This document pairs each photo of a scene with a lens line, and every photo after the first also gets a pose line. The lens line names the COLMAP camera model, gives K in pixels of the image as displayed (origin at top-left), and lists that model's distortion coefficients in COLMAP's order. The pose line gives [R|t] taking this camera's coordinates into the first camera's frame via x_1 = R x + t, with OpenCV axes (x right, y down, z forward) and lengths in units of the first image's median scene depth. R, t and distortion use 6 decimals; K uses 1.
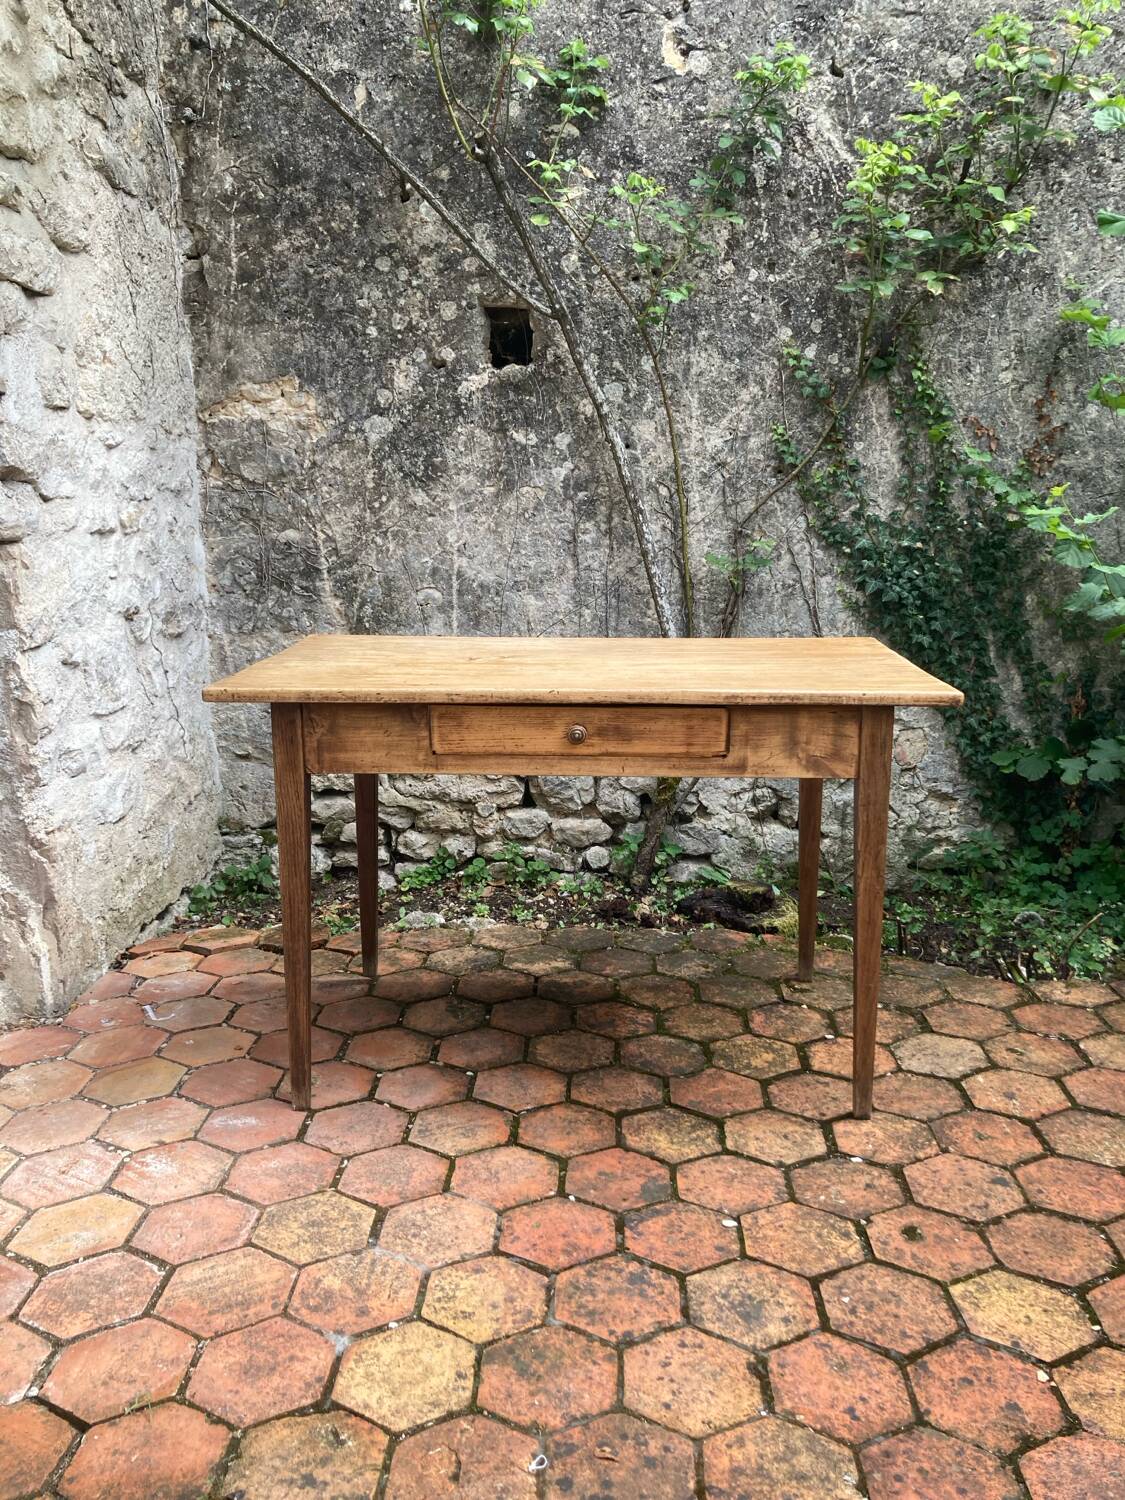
lens RADIAL K [[1220.0, 0, 569.2], [0, 1220.0, 738.9], [0, 0, 1]] dist [0.012426, 0.012244]
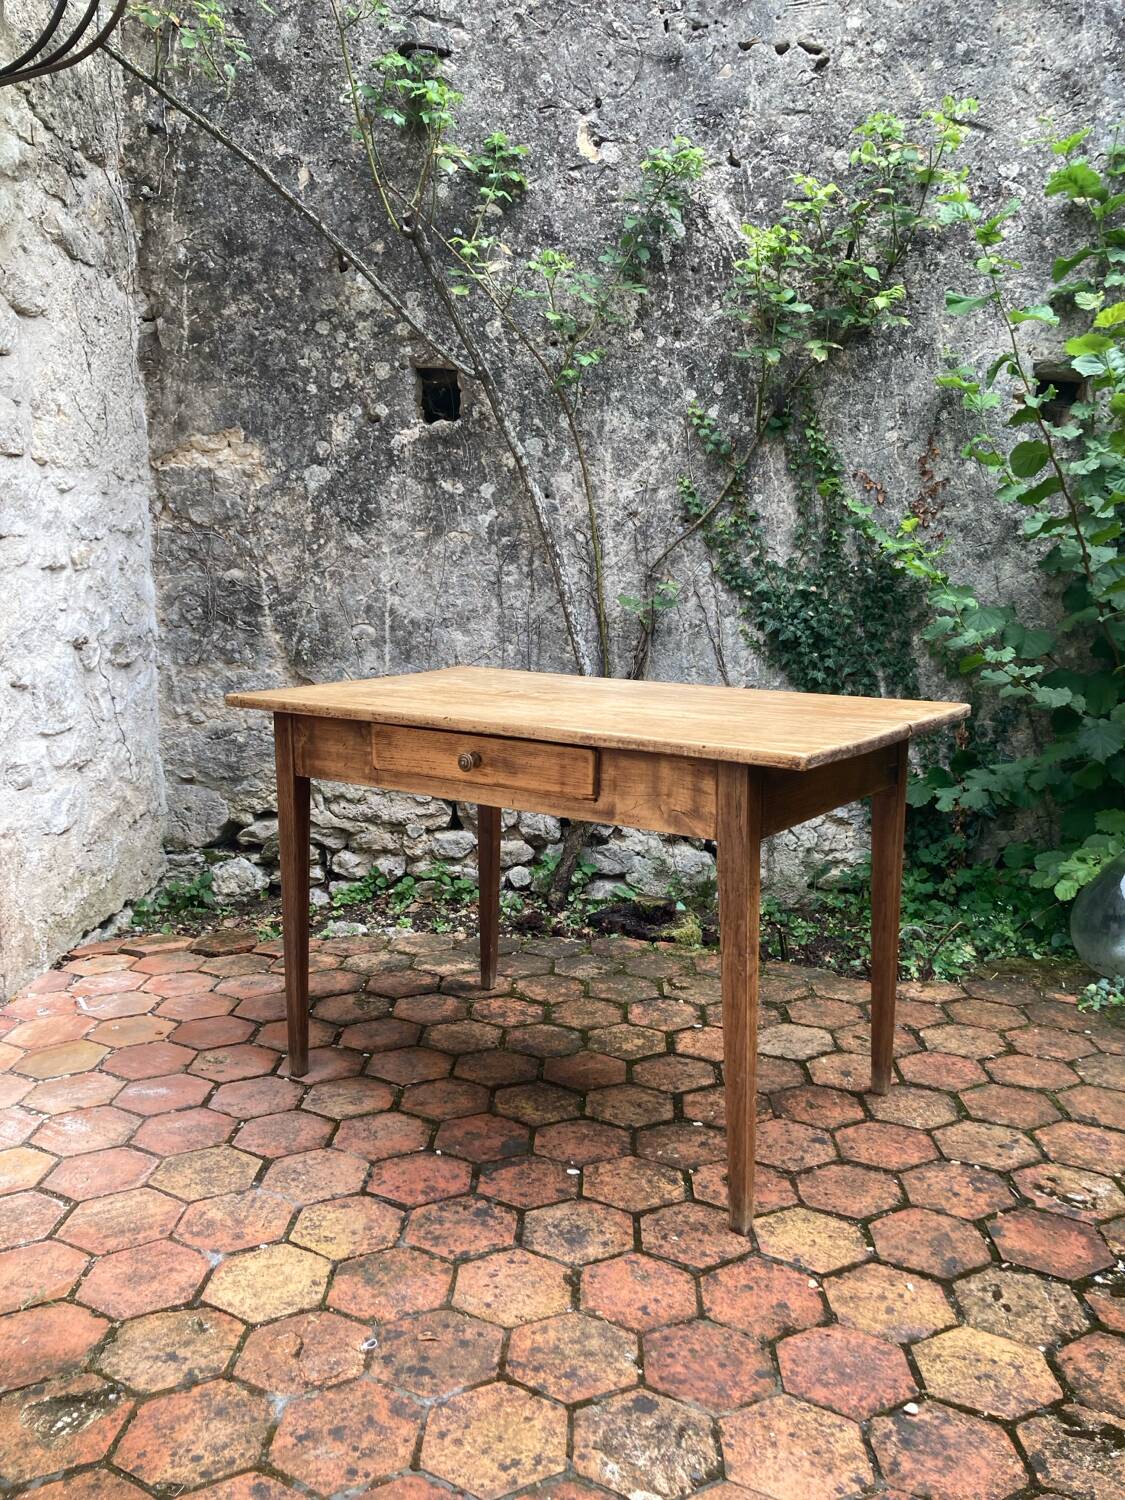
lens RADIAL K [[1222.1, 0, 569.2], [0, 1222.1, 742.7], [0, 0, 1]] dist [0.010795, 0.007977]
pose [[0.999915, 0.007875, 0.010407, 0.060119], [-0.007474, 0.999248, -0.038036, 0.021943], [-0.010699, 0.037955, 0.999222, -0.081136]]
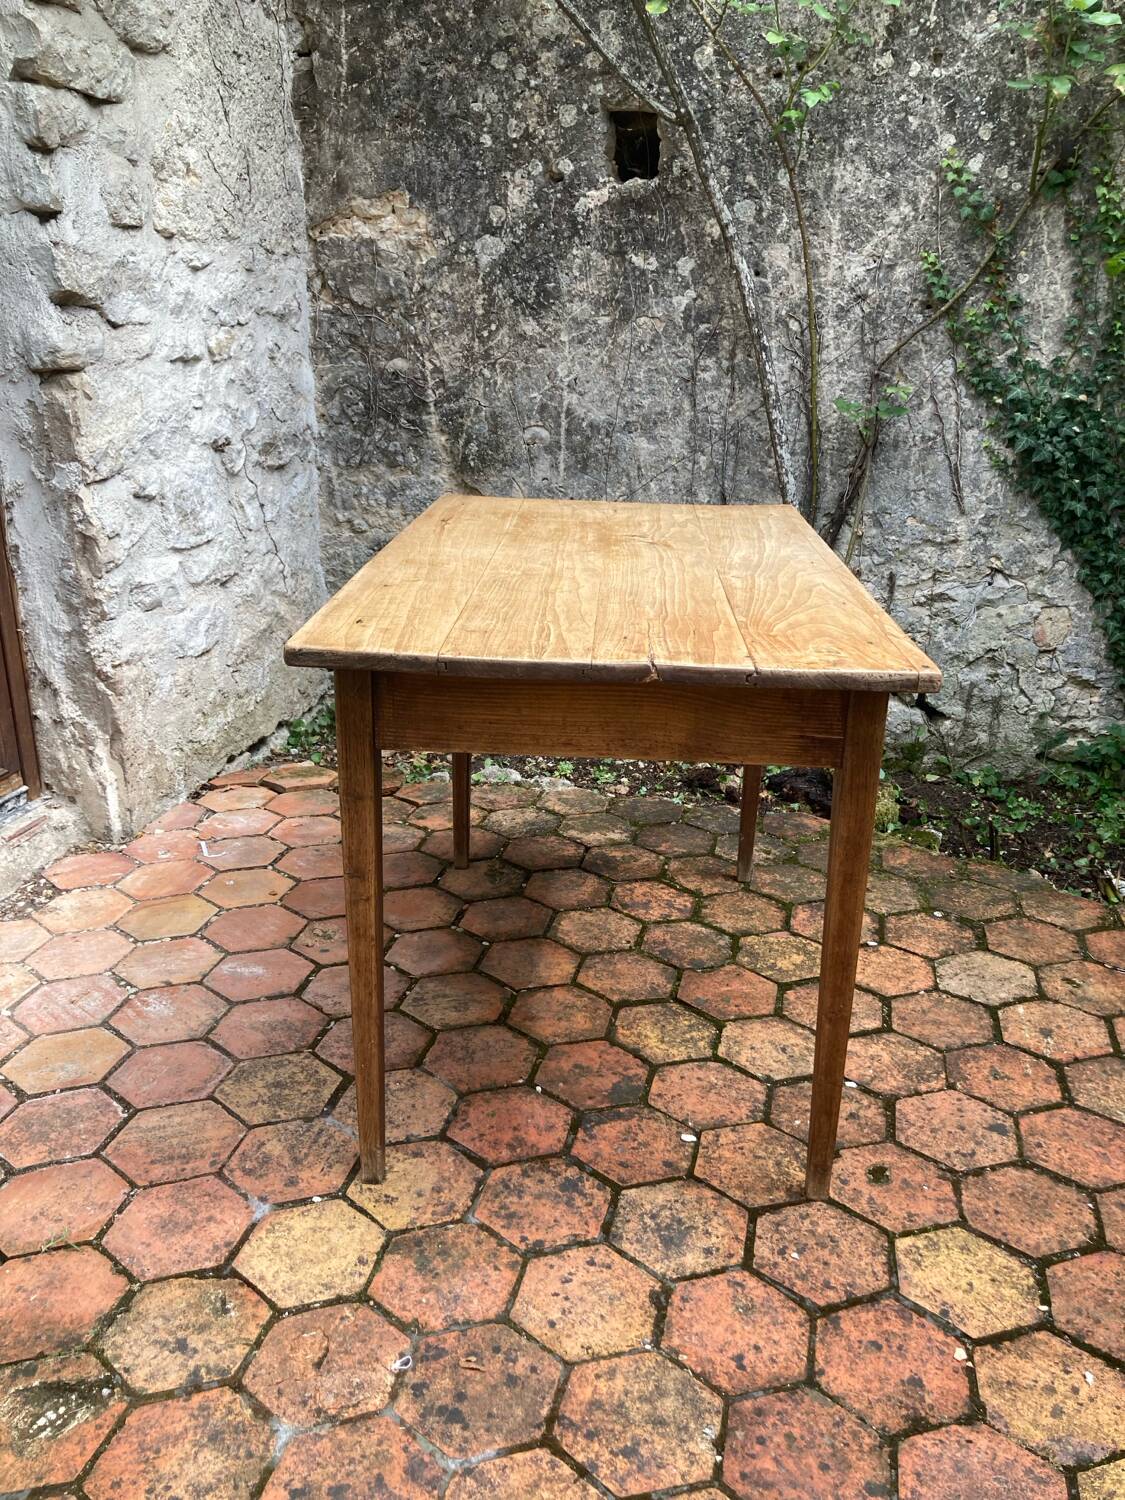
lens RADIAL K [[1227.0, 0, 577.1], [0, 1227.0, 742.4], [0, 0, 1]] dist [-0.020994, 0.062501]
pose [[0.983646, 0.079006, -0.161858, 0.094239], [-0.055006, 0.987497, 0.147731, -0.025145], [0.171506, -0.136412, 0.975693, 0.048640]]
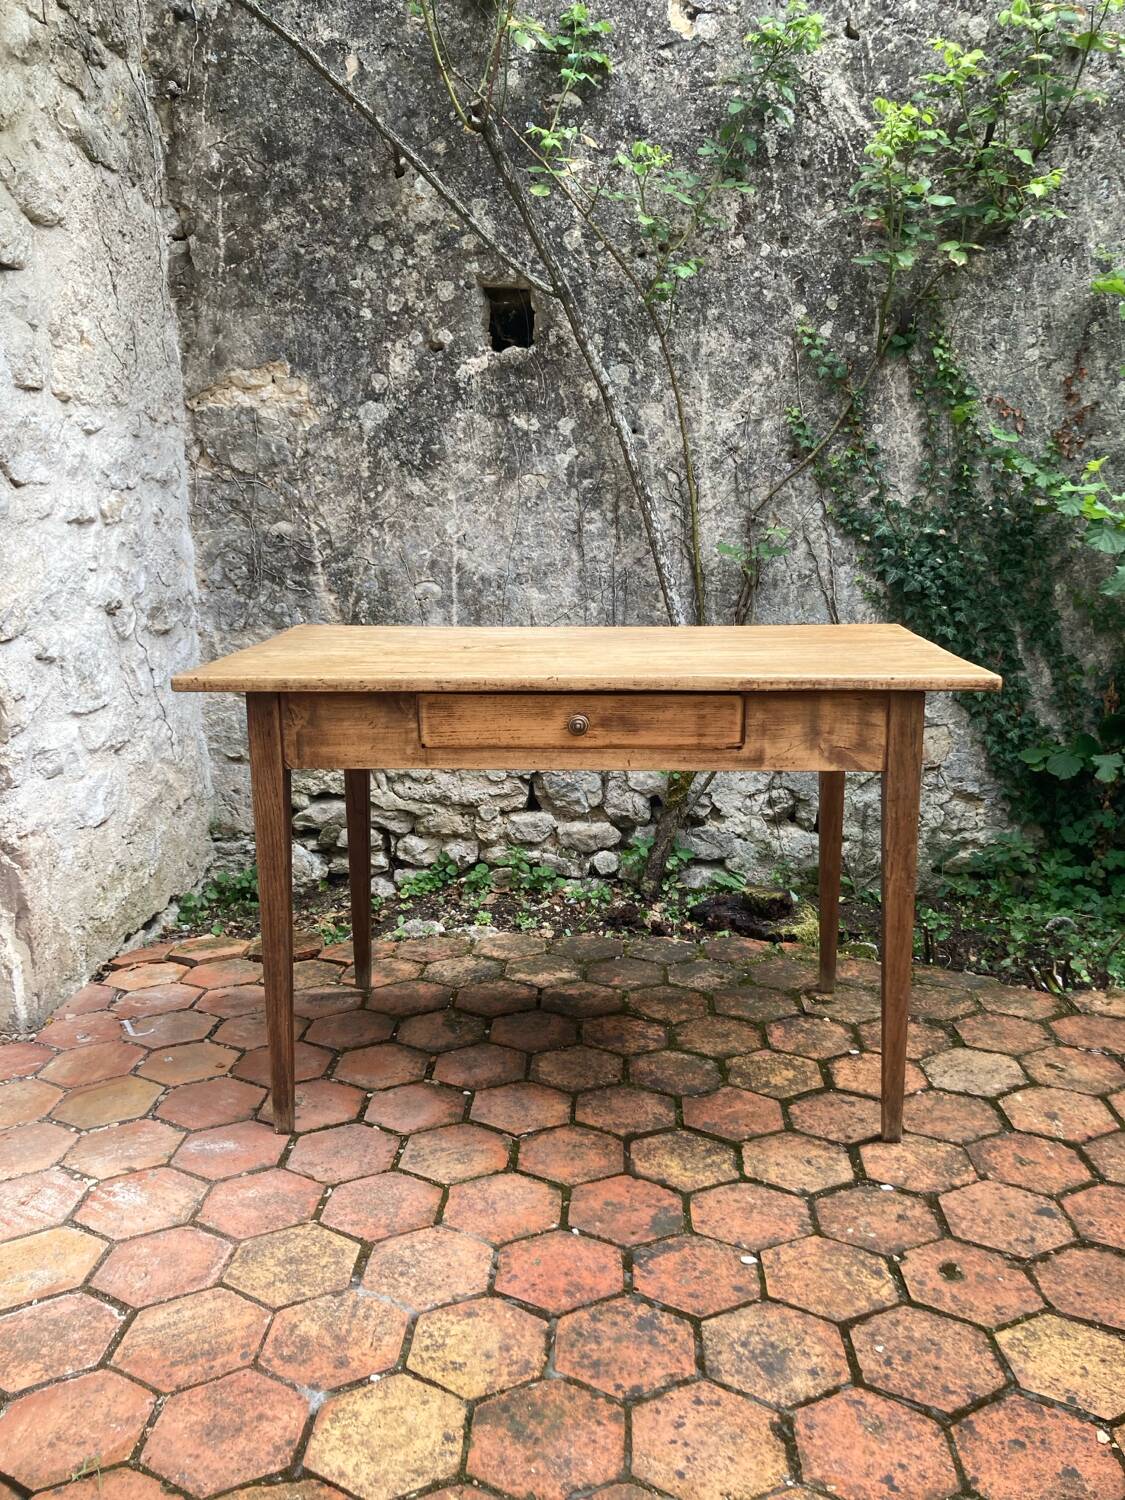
lens RADIAL K [[1223.0, 0, 566.8], [0, 1223.0, 742.7], [0, 0, 1]] dist [0.006179, 0.020089]
pose [[0.999915, -0.006051, -0.011591, 0.004803], [0.005994, 0.999970, -0.004936, 0.008476], [0.011621, 0.004866, 0.999921, 0.046546]]
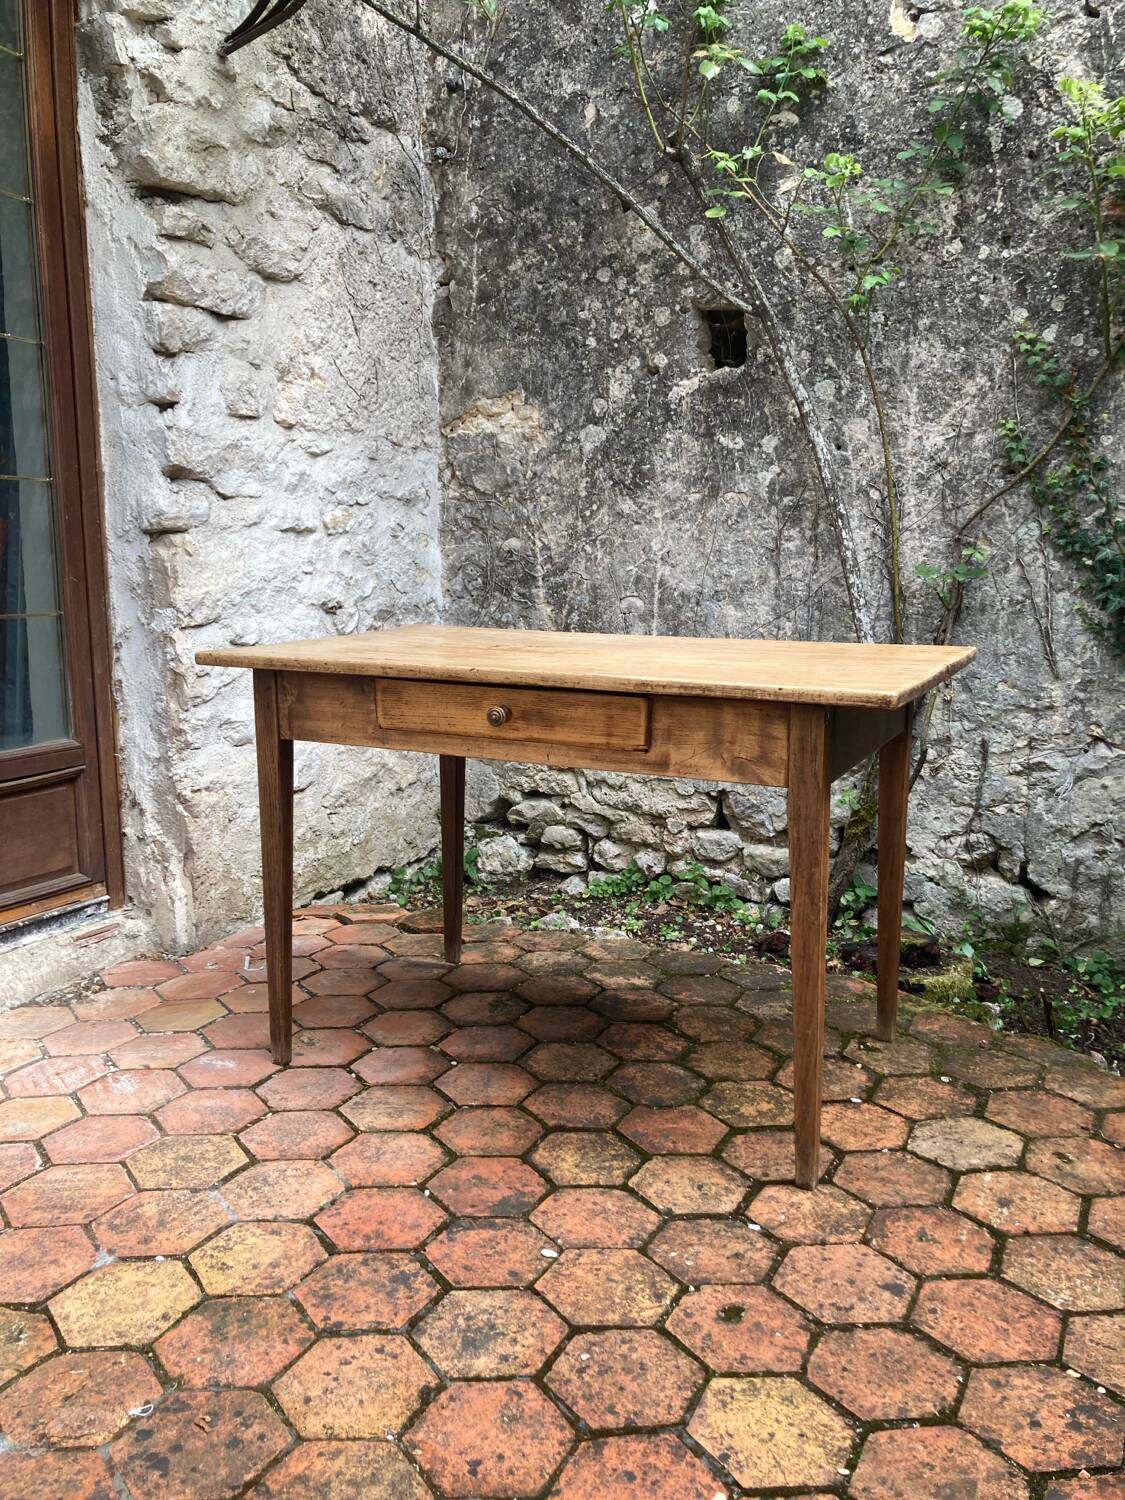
lens RADIAL K [[1223.0, 0, 566.8], [0, 1223.0, 742.7], [0, 0, 1]] dist [0.006179, 0.020089]
pose [[0.913020, 0.071067, -0.401677, 0.258227], [-0.084962, 0.996242, -0.016858, 0.017047], [0.398970, 0.049519, 0.915626, 0.080980]]
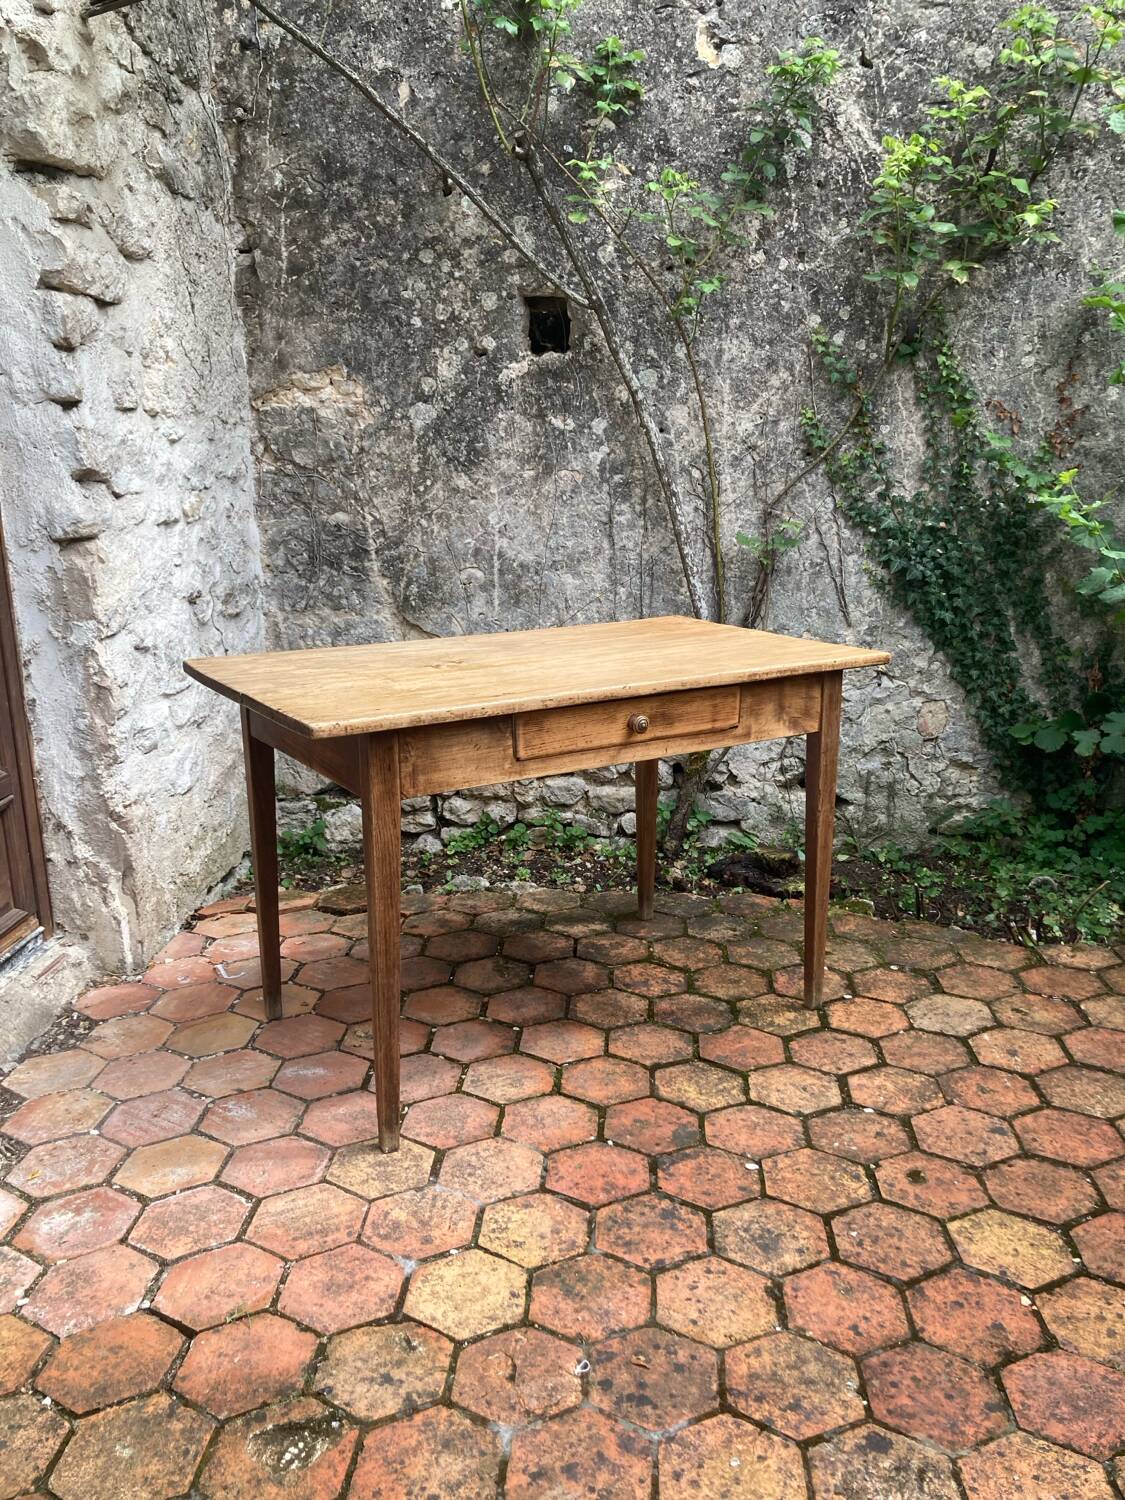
lens RADIAL K [[1215.4, 0, 572.0], [0, 1215.4, 740.4], [0, 0, 1]] dist [0.017994, -0.006750]
pose [[0.999672, -0.000577, -0.025607, -0.002098], [0.001678, 0.999075, 0.042976, -0.021232], [0.025559, -0.043004, 0.998748, -0.051730]]
